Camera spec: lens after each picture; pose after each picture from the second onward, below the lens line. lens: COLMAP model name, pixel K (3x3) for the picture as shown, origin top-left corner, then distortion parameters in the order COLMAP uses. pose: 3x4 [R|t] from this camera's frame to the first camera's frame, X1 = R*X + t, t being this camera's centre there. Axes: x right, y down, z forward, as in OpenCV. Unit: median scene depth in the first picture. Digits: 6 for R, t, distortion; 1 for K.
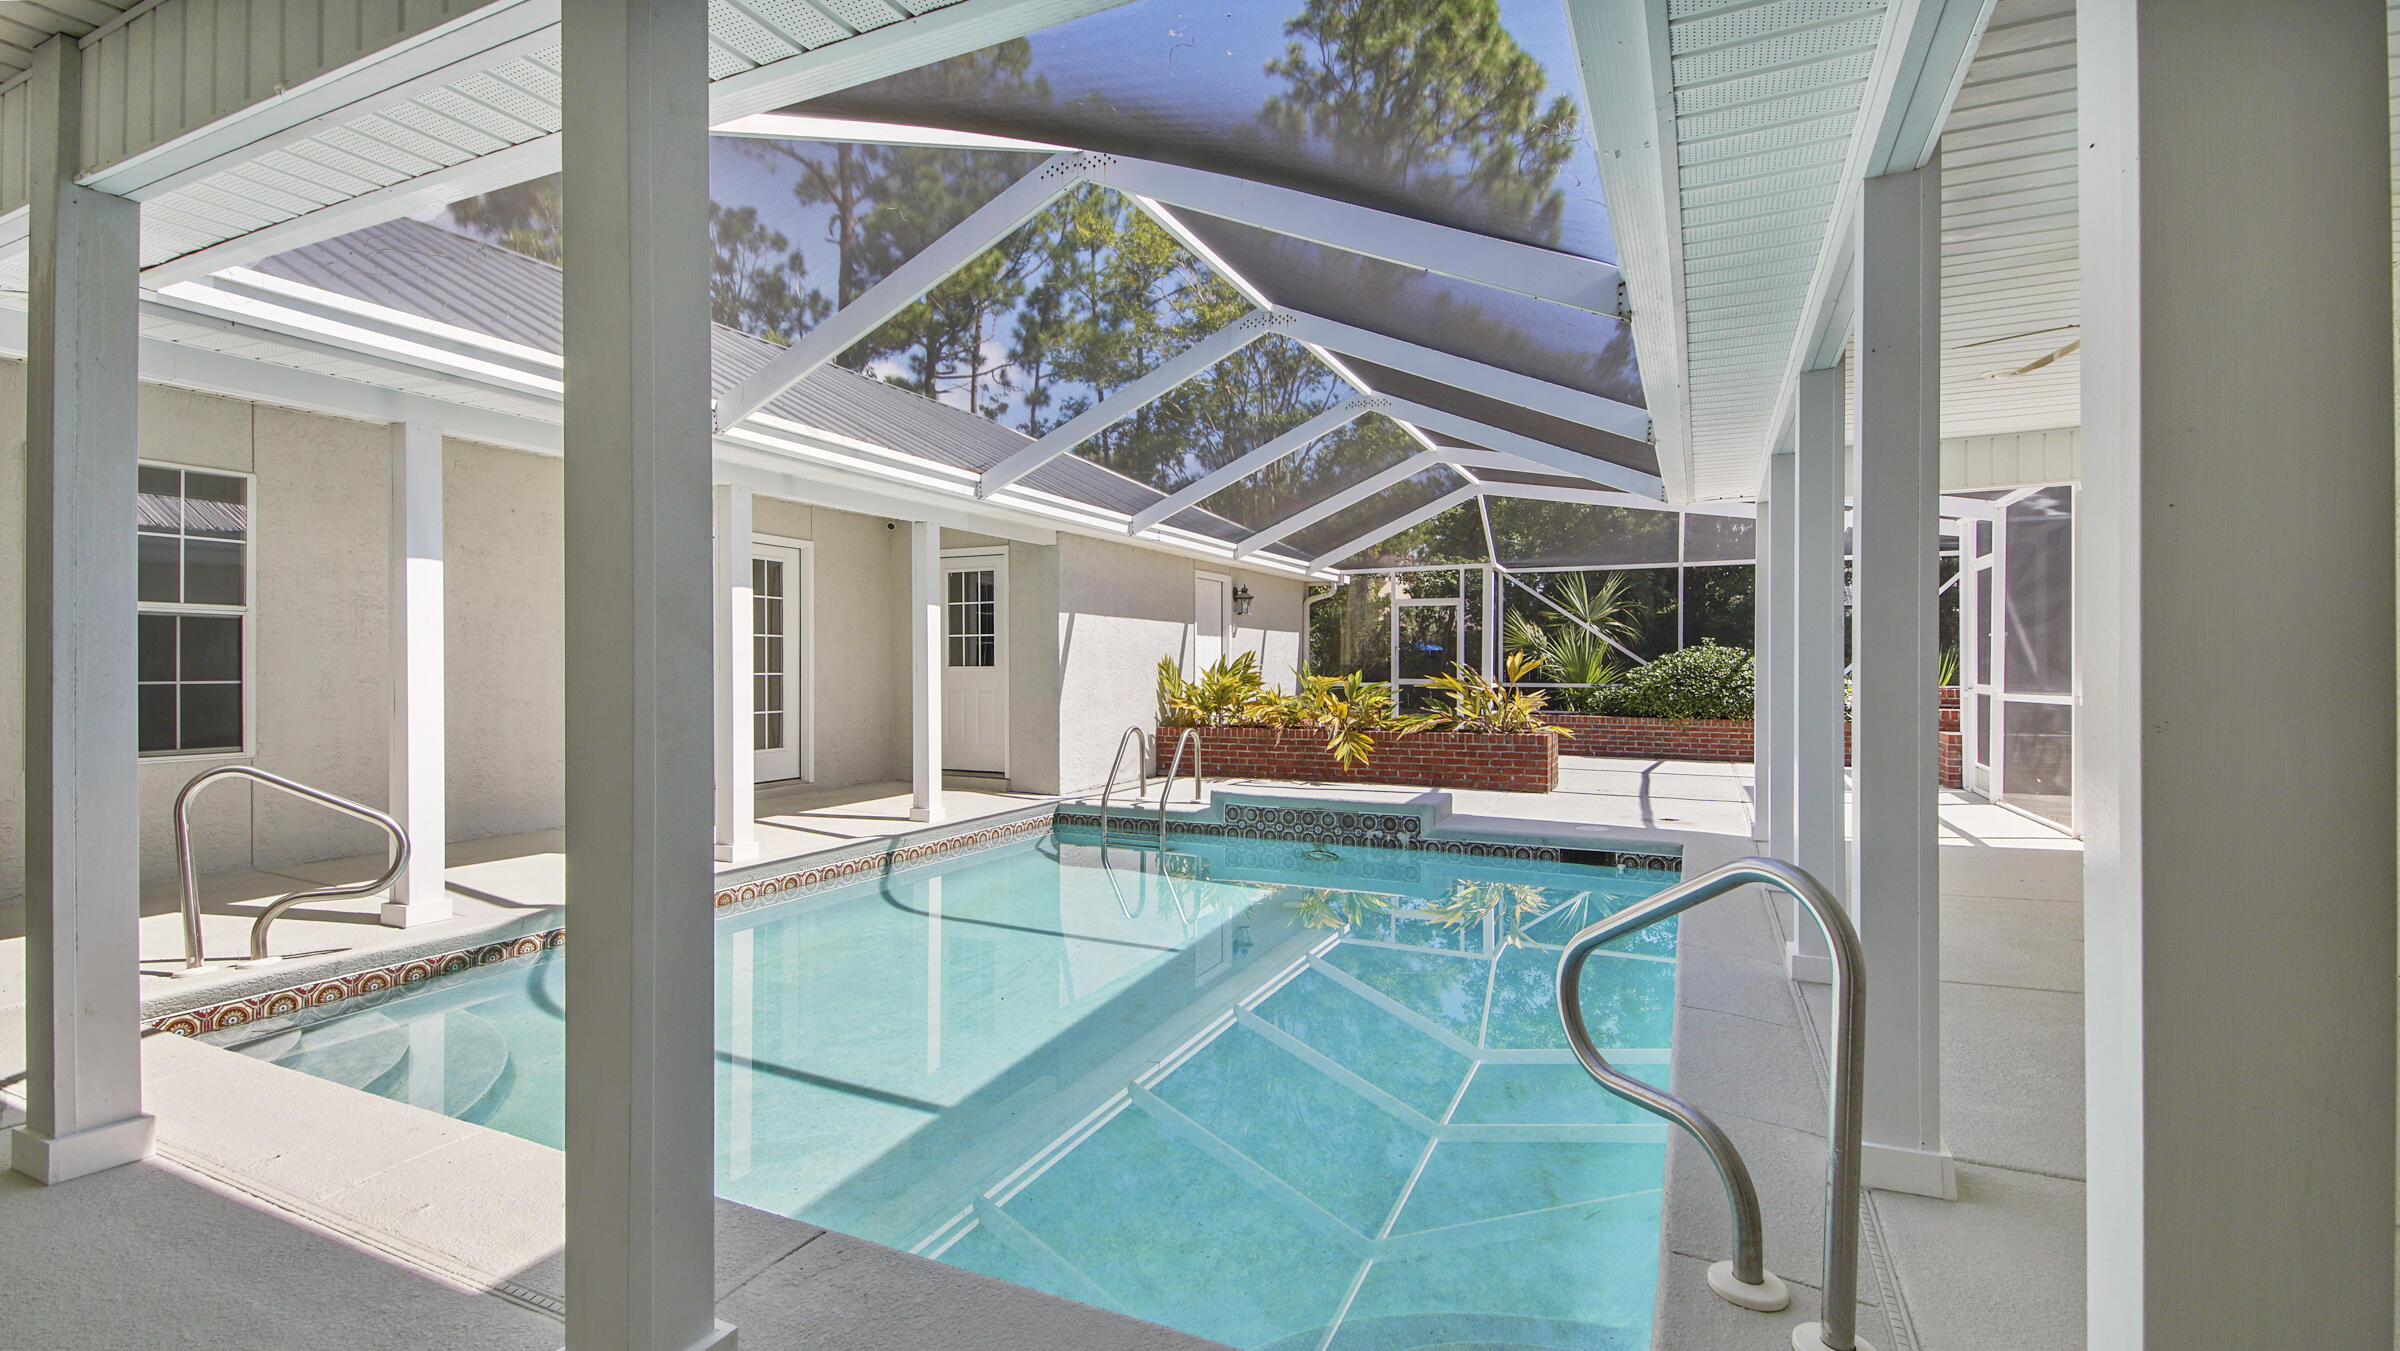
lens RADIAL K [[1067.9, 0, 1195.4], [0, 1067.9, 683.4], [0, 0, 1]] dist [0.032507, -0.020680]
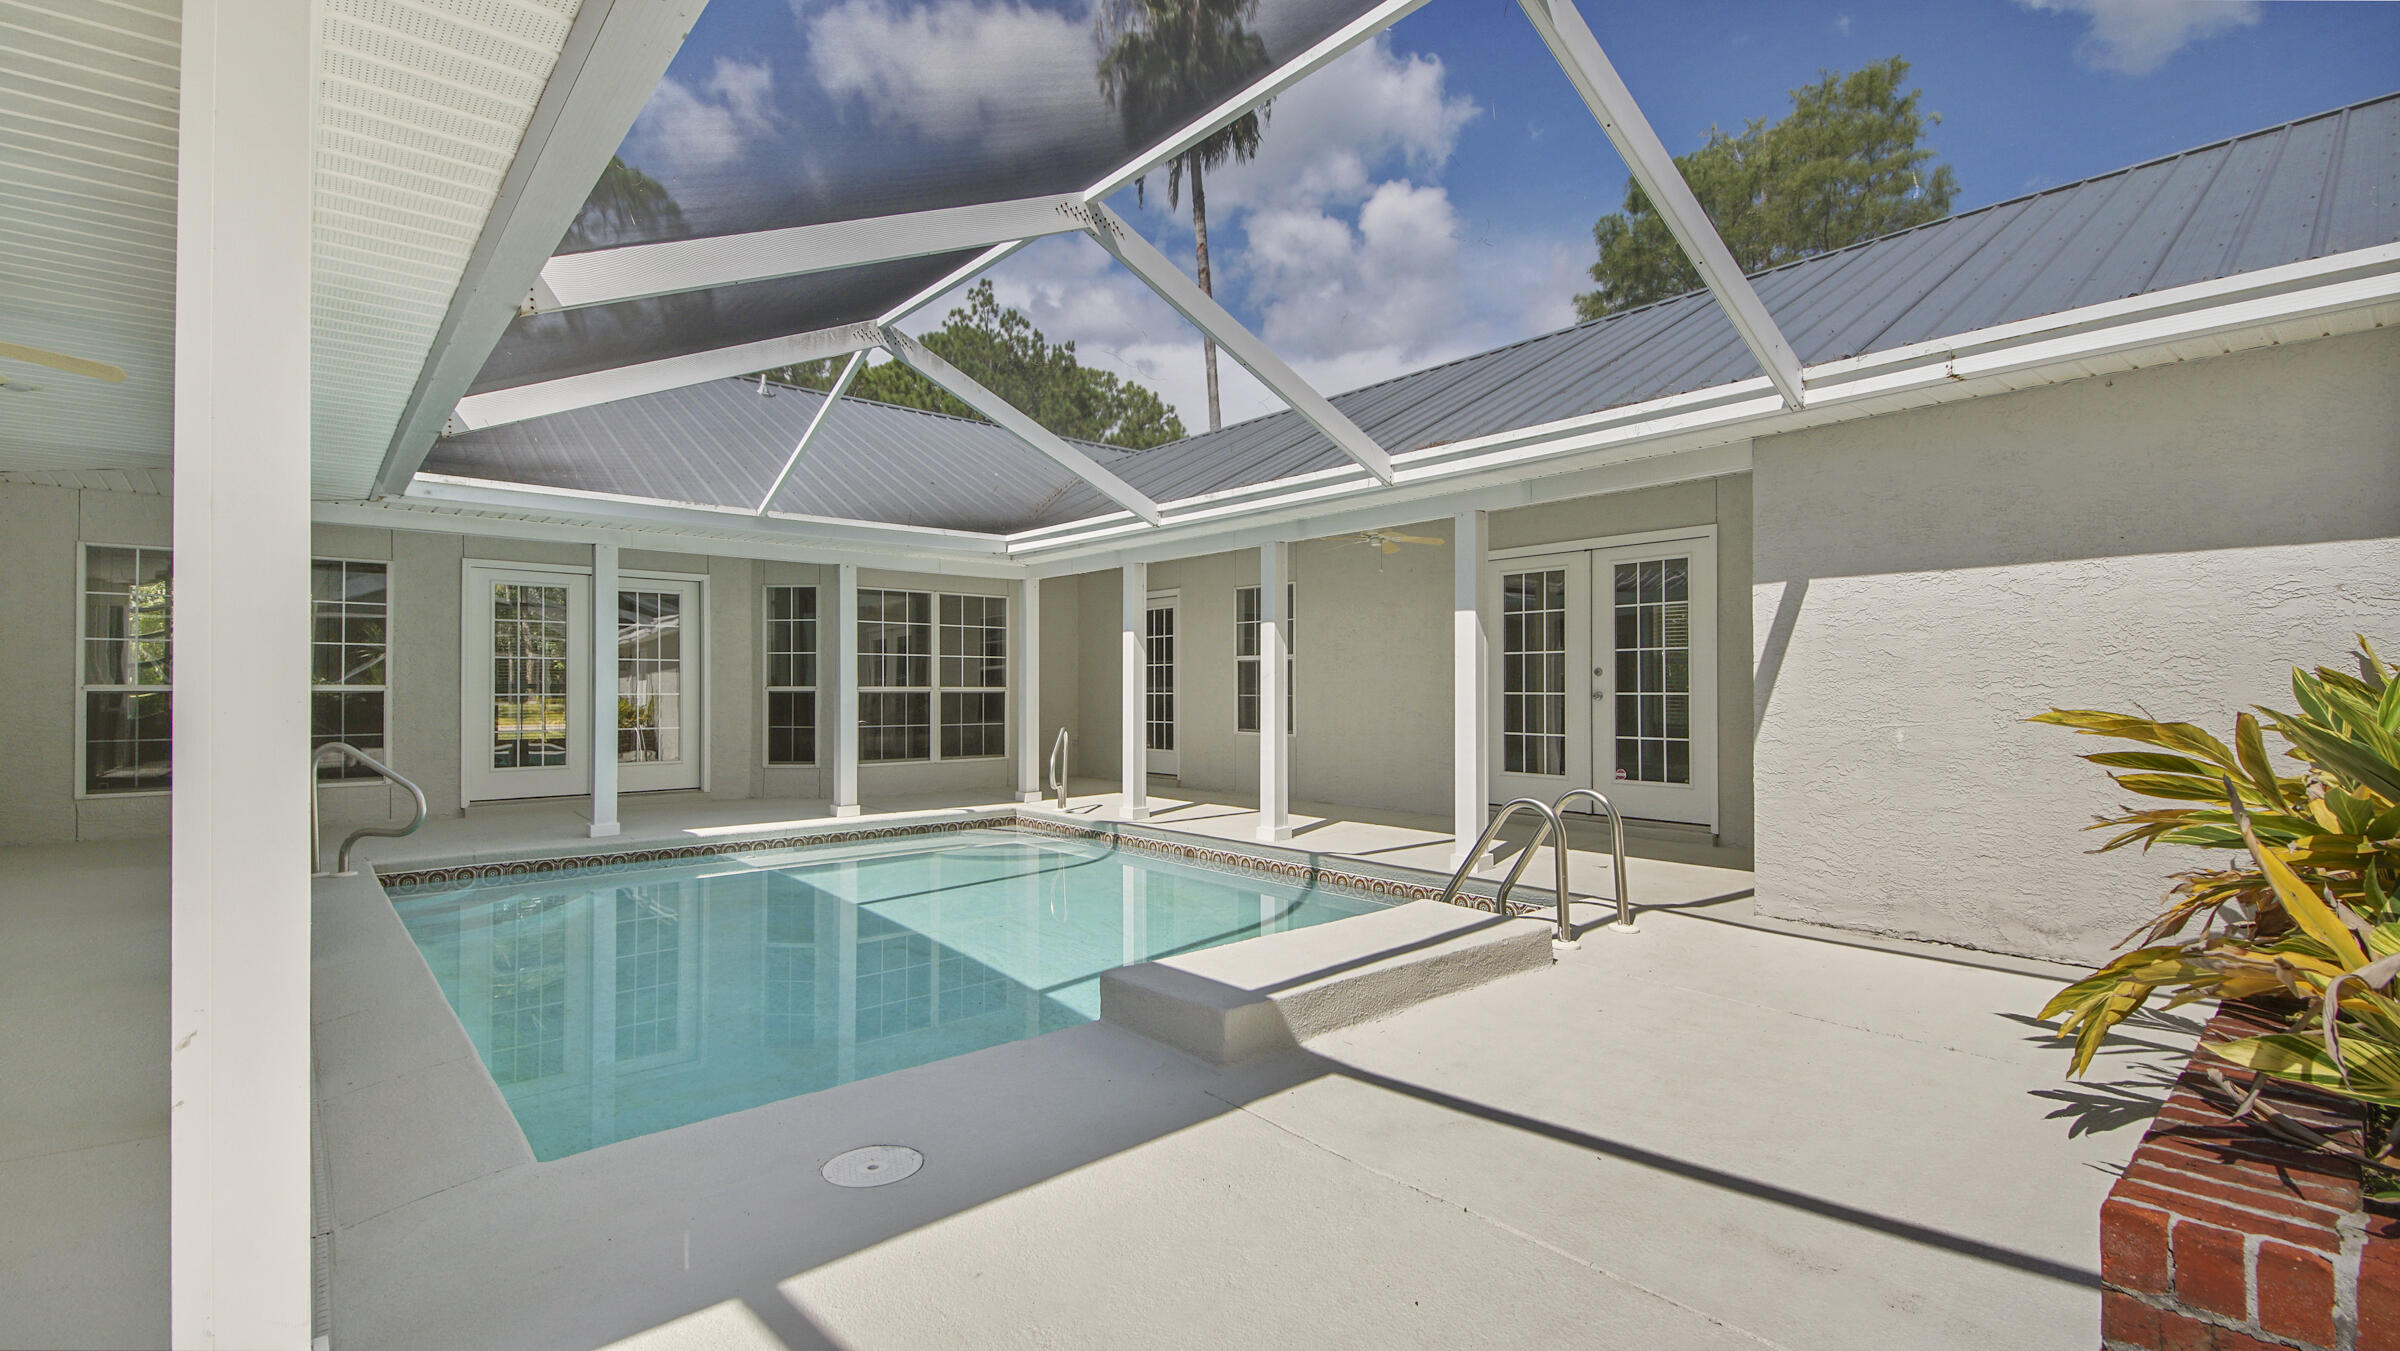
lens RADIAL K [[1052.1, 0, 1198.6], [0, 1052.1, 696.0], [0, 0, 1]] dist [0.032087, -0.000207]
pose [[-0.399740, 0.000438, -0.916628, 0.786836], [-0.016253, 0.999839, 0.007566, -0.015850], [0.916484, 0.017922, -0.399669, 1.543672]]
